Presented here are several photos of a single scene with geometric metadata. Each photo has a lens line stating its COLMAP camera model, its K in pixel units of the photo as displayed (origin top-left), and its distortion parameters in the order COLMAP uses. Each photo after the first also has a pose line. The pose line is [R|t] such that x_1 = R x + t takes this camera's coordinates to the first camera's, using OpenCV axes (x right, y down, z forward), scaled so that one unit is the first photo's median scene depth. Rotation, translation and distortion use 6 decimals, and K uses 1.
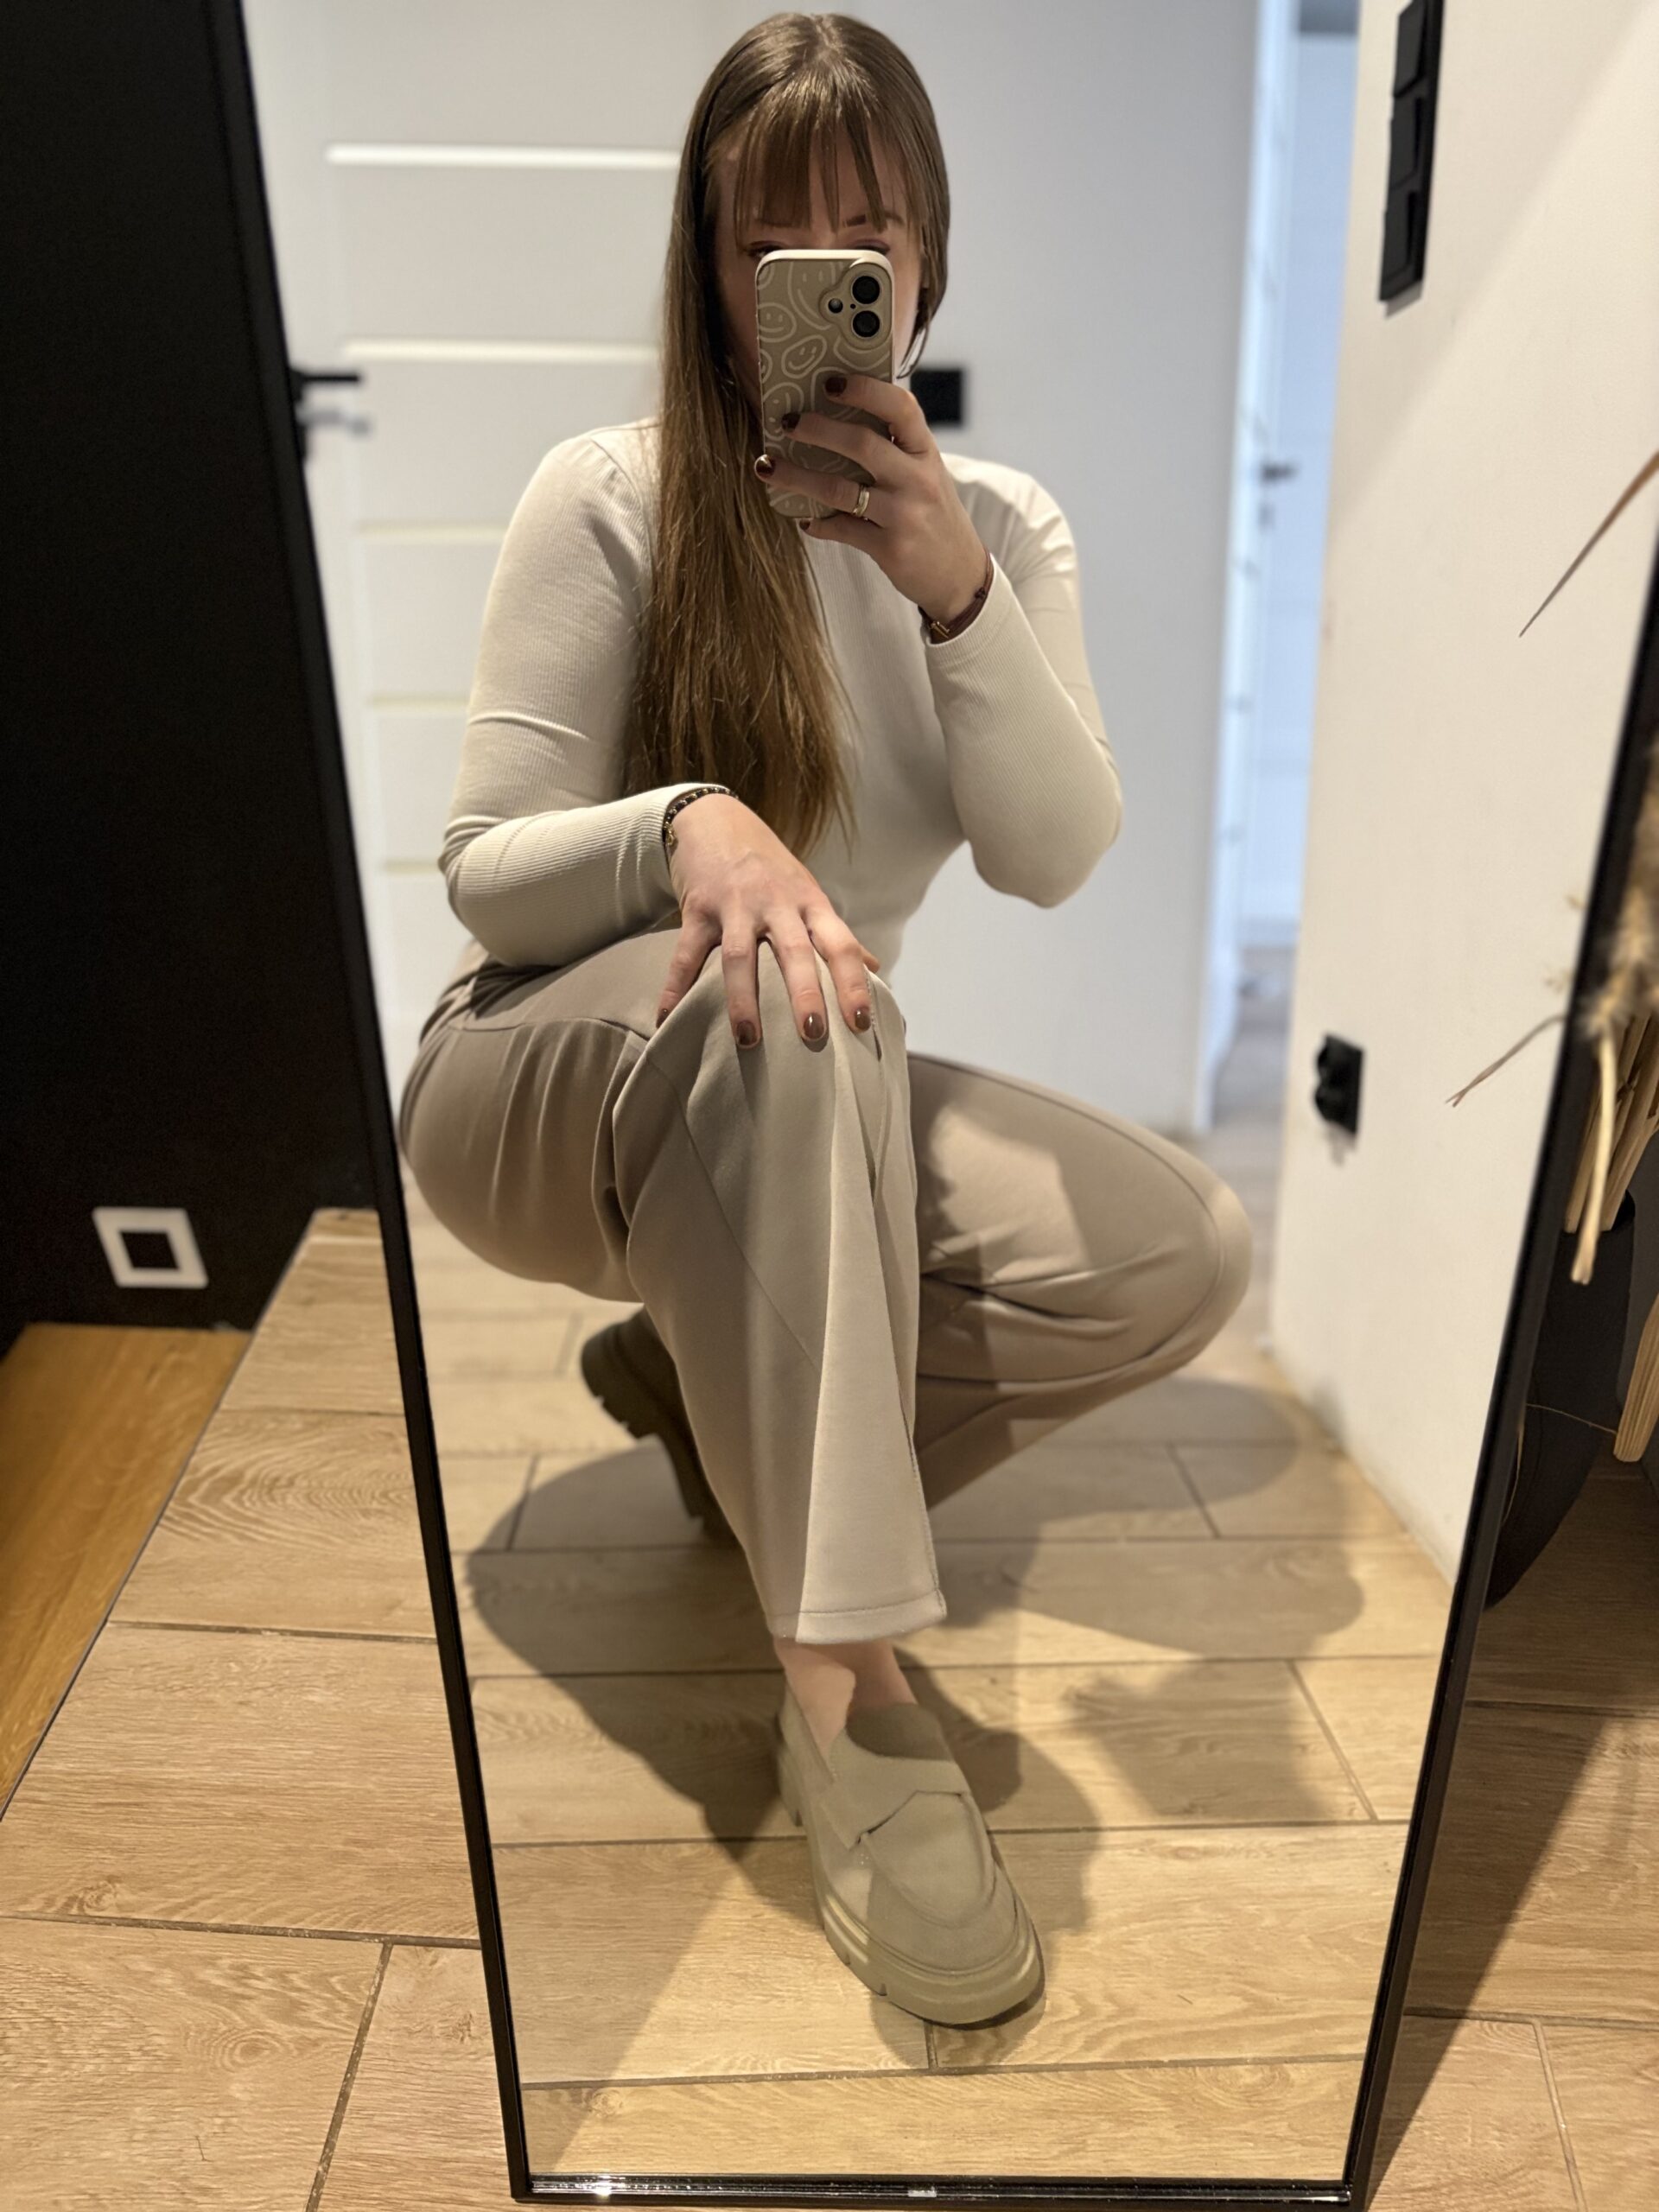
lens RADIAL K [[1663.0, 0, 841.3], [0, 1663.0, 1143.9], [0, 0, 1]] dist [0.040654, -0.050819]
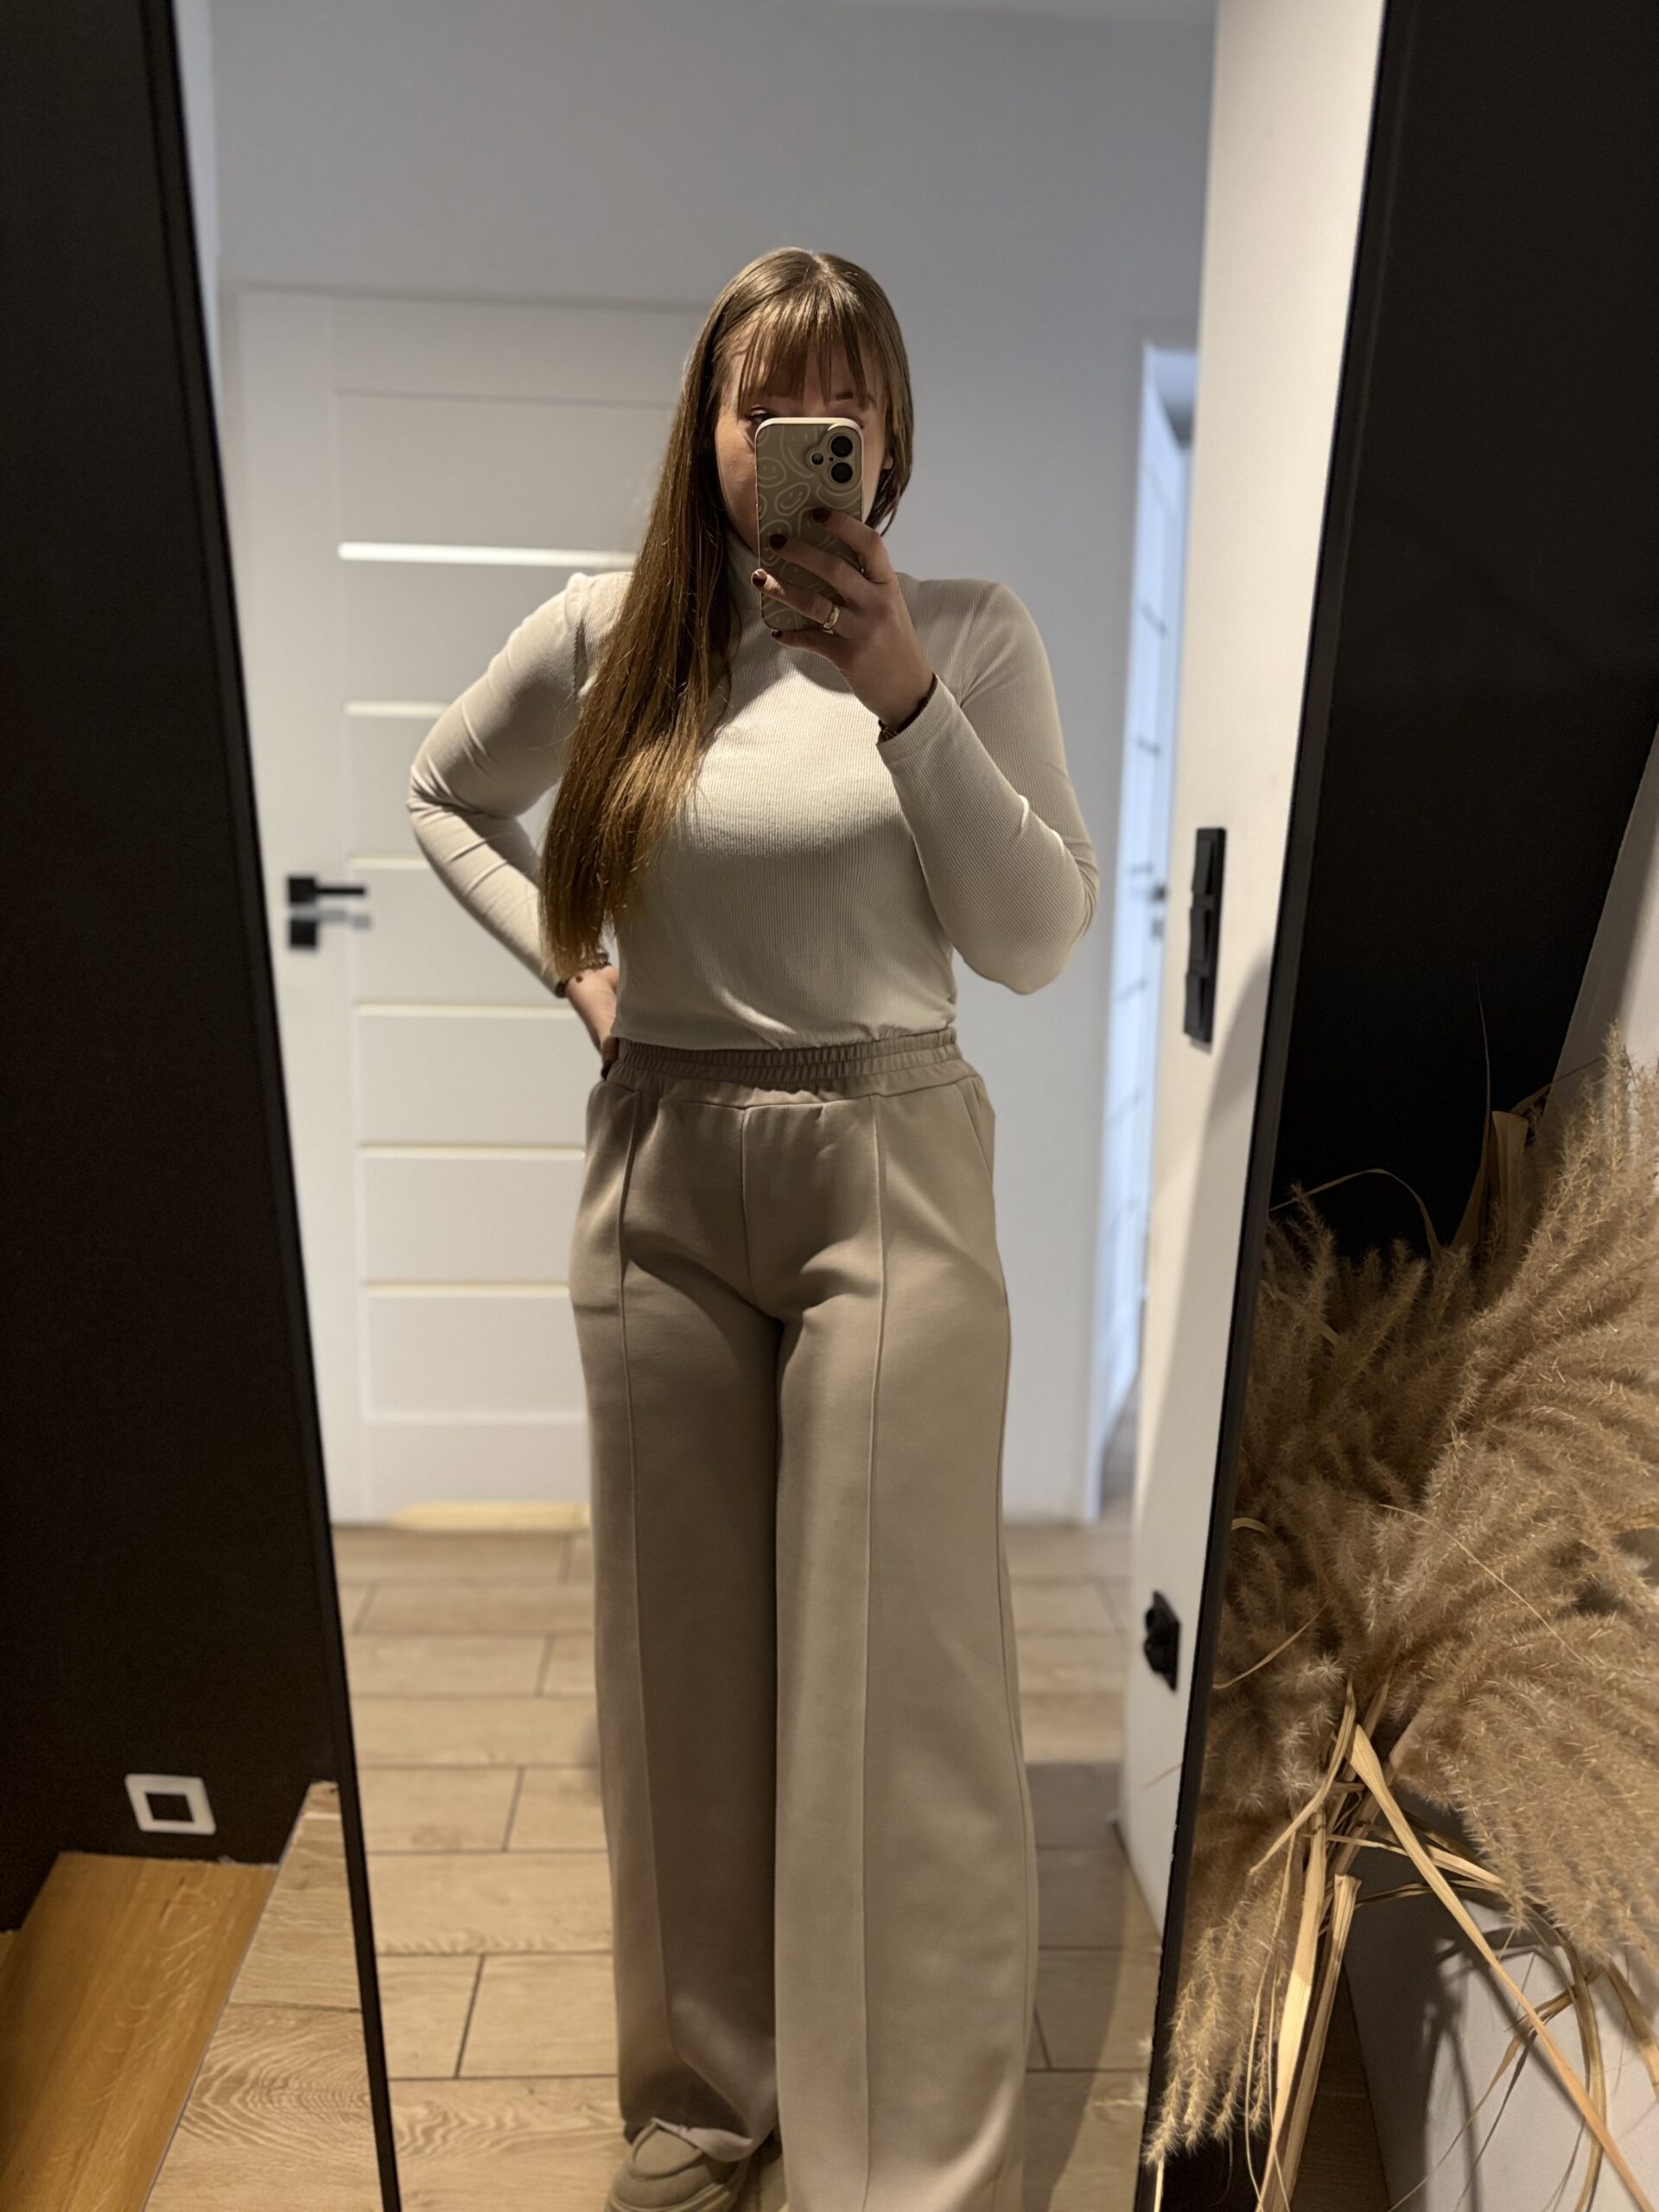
lens RADIAL K [[1663.0, 0, 825.6], [0, 1663.0, 1117.7], [0, 0, 1]] dist [0.040654, -0.050819]
pose [[0.999656, 0.023698, 0.011231, 0.046521], [-0.022683, 0.996274, -0.083205, -0.462072], [-0.013161, 0.082921, 0.996469, -0.341619]]
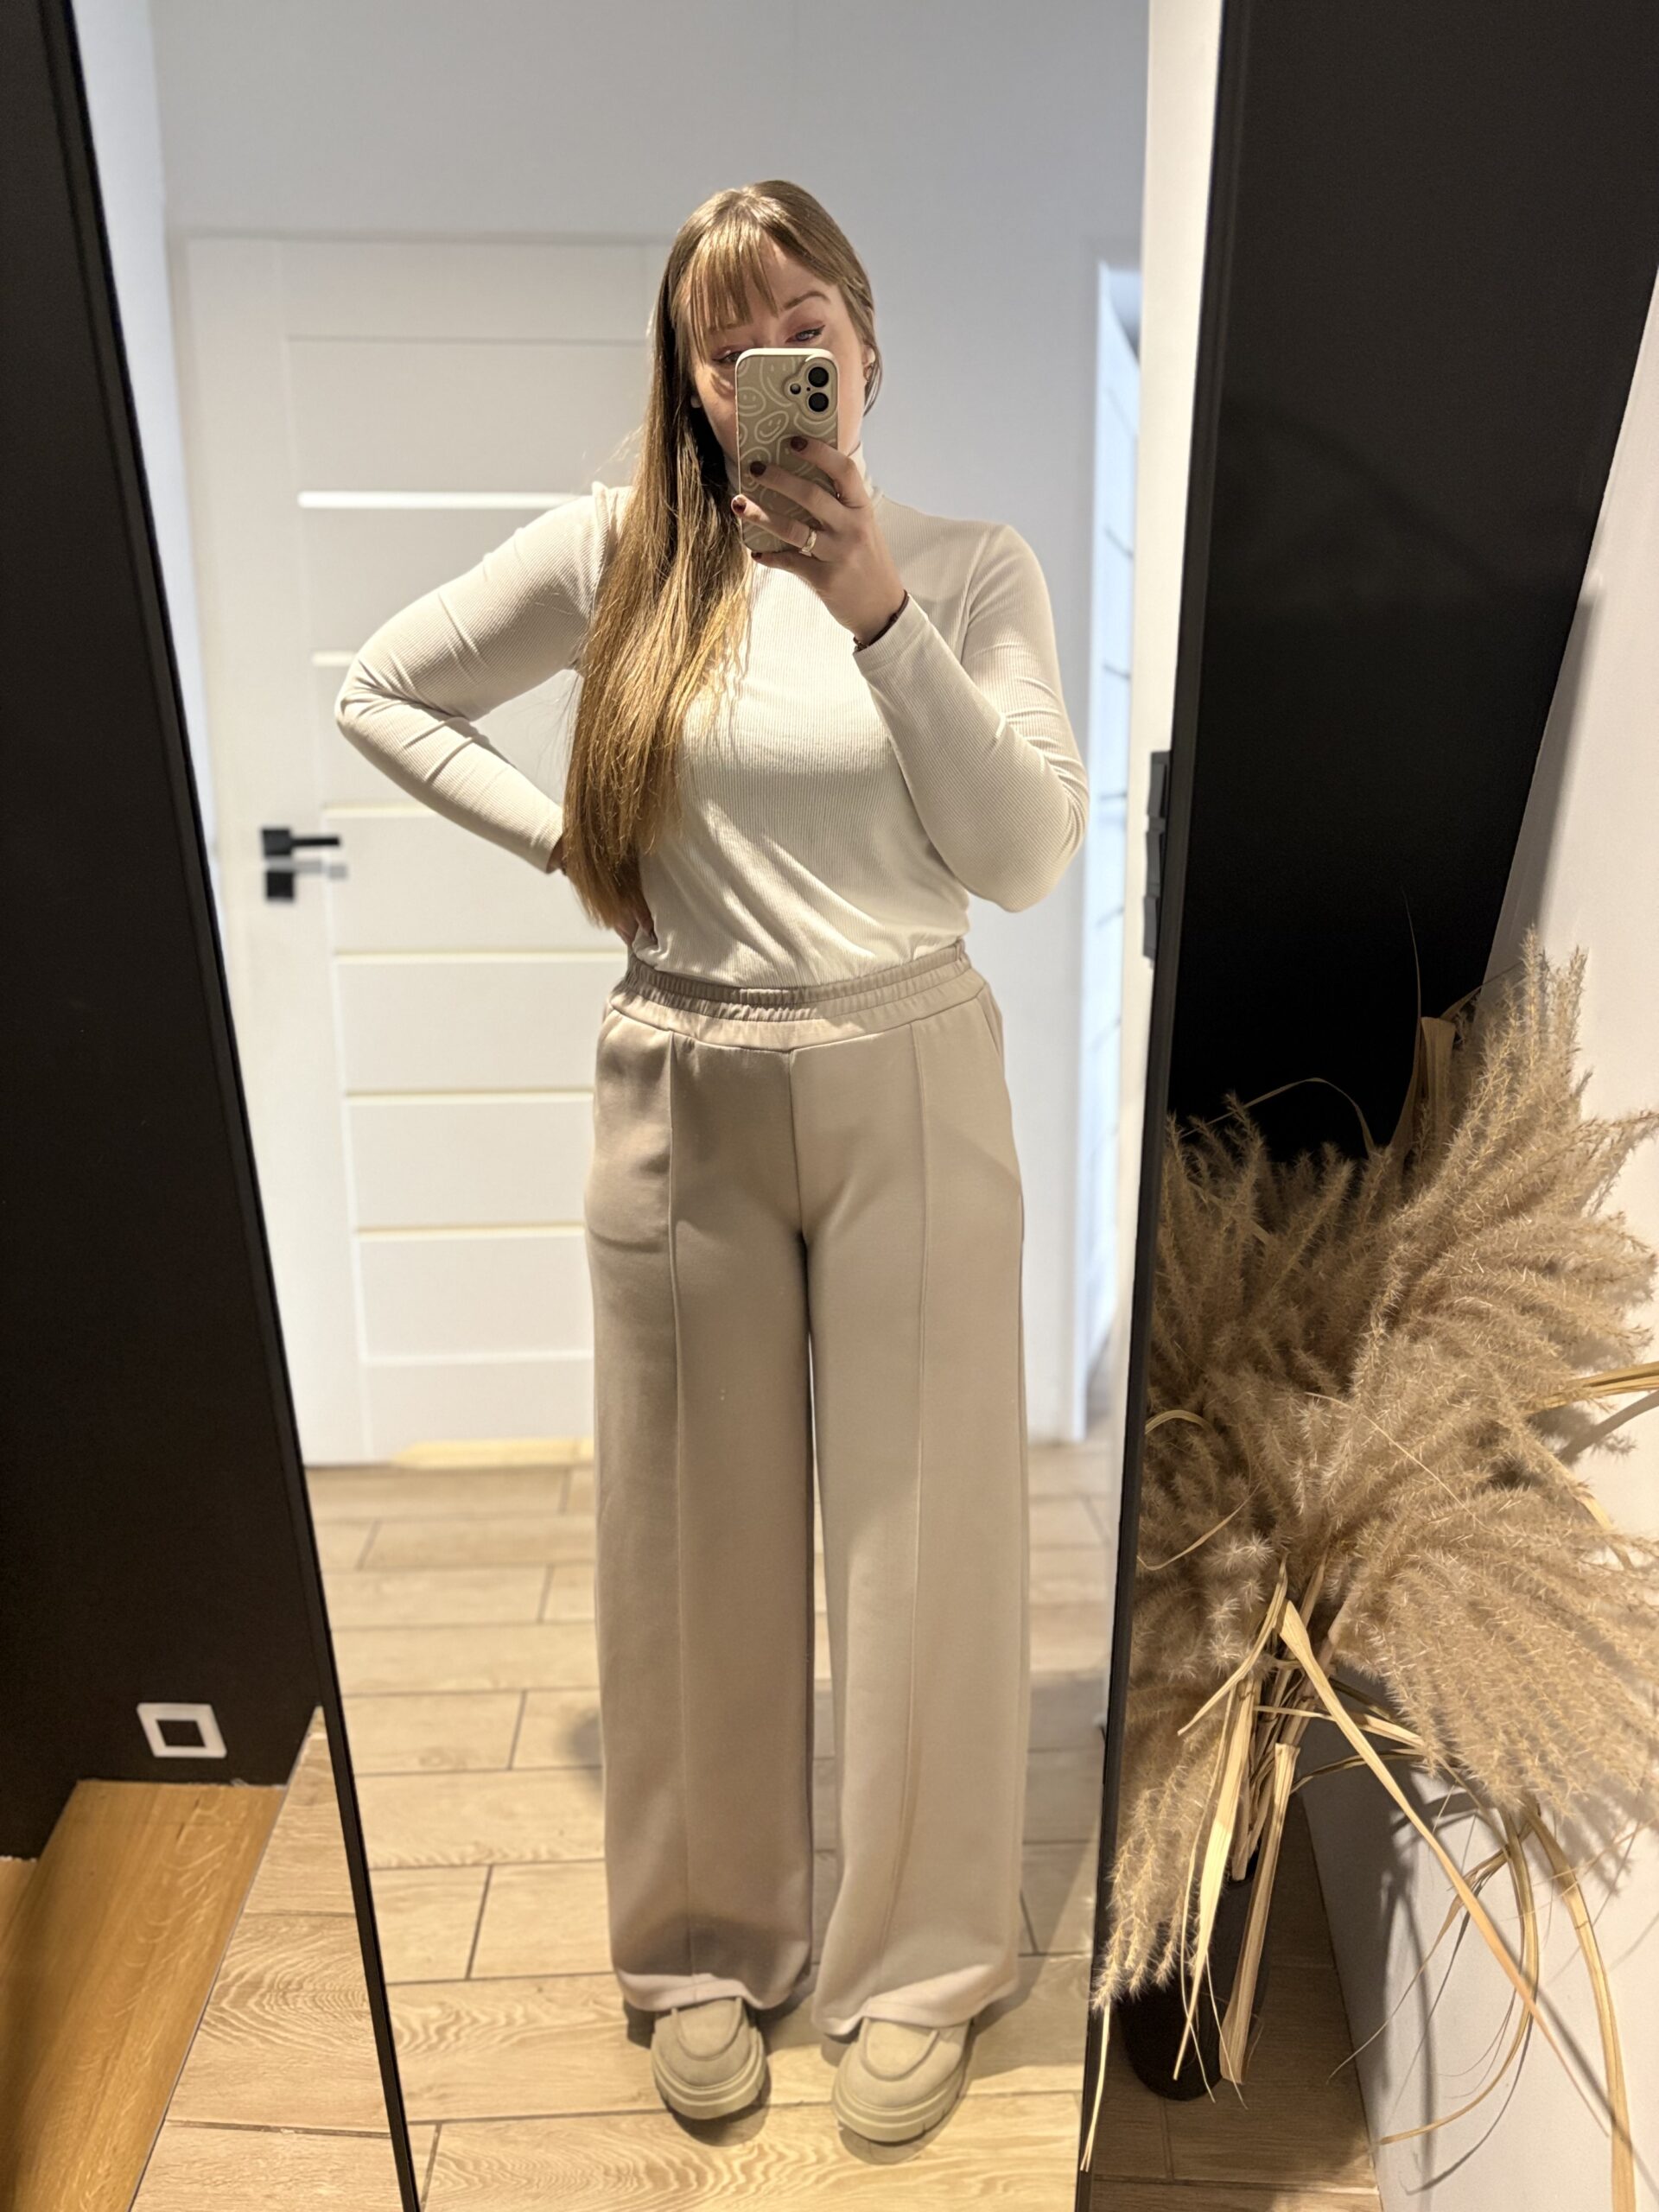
lens RADIAL K [[1663.0, 0, 829.8], [0, 1663.0, 1122.9], [0, 0, 1]] dist [0.040654, -0.050819]
pose [[0.999863, -0.007895, 0.014564, 0.077196], [0.008537, 0.998972, -0.044518, -0.449429], [-0.014198, 0.044636, 0.998902, -0.376736]]
